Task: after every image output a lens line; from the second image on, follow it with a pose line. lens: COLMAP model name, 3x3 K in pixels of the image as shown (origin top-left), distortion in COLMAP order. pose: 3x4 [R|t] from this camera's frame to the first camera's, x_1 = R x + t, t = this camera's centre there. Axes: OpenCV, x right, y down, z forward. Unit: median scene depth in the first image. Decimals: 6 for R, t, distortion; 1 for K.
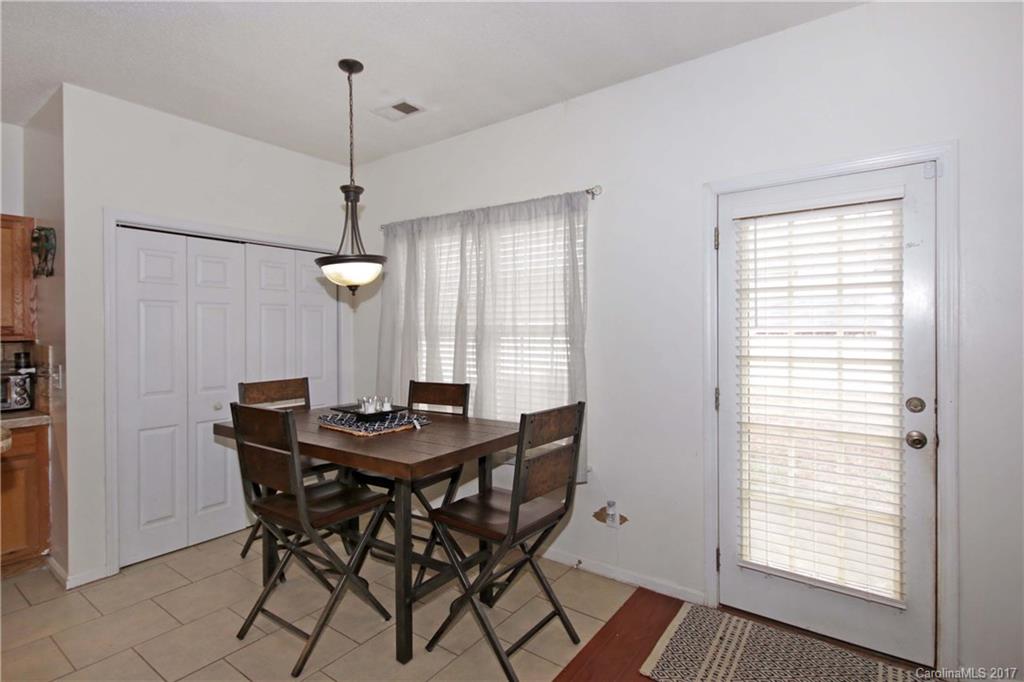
lens RADIAL K [[503.6, 0, 512.0], [0, 503.6, 341.0], [0, 0, 1]] dist [-0.001034, -0.000546]
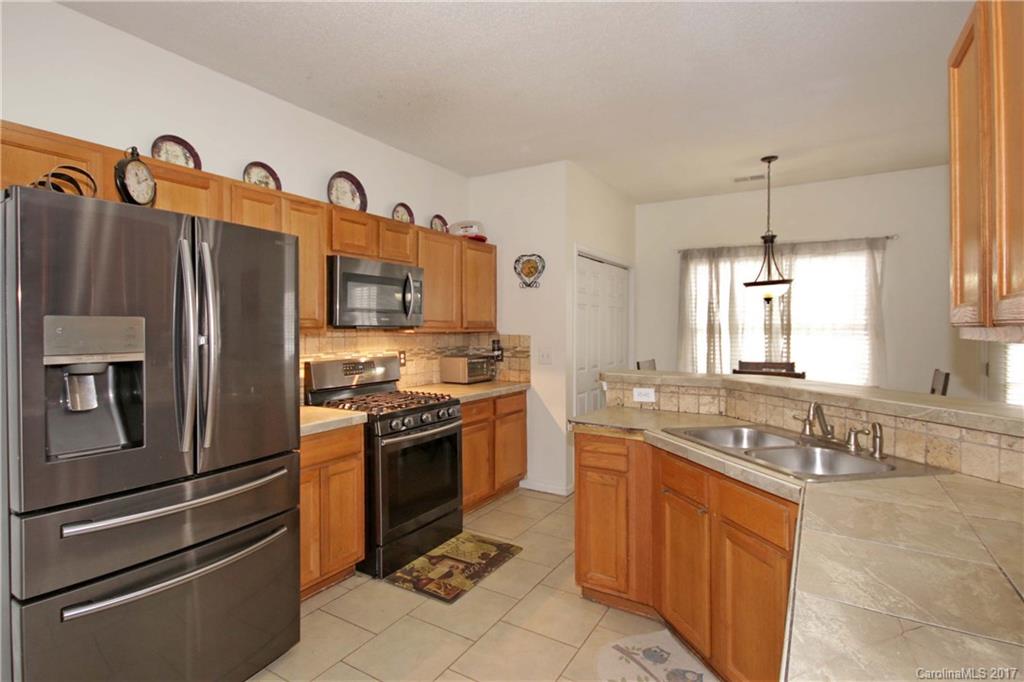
lens RADIAL K [[503.6, 0, 512.0], [0, 503.6, 341.0], [0, 0, 1]] dist [-0.001034, -0.000546]
pose [[0.996298, 0.003334, 0.085897, -1.136141], [-0.003464, 0.999993, 0.001361, 0.023557], [-0.085891, -0.001653, 0.996303, -0.451485]]
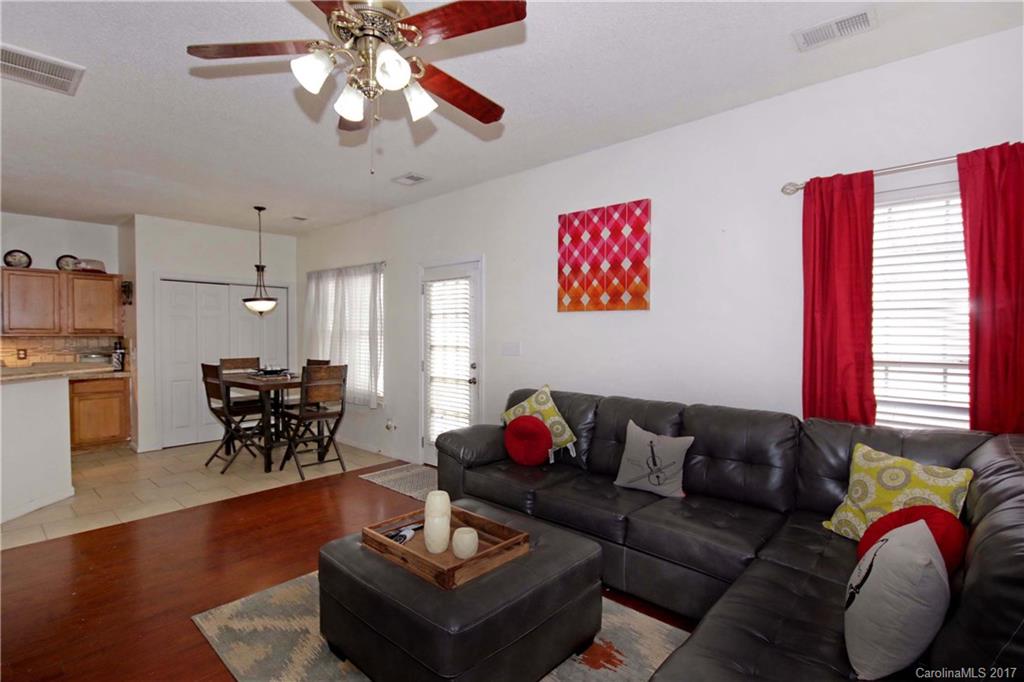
lens RADIAL K [[503.6, 0, 512.0], [0, 503.6, 341.0], [0, 0, 1]] dist [-0.001034, -0.000546]
pose [[0.995071, 0.005054, -0.099040, 0.862281], [-0.004190, 0.999951, 0.008933, -0.006698], [0.099080, -0.008474, 0.995043, -0.919018]]
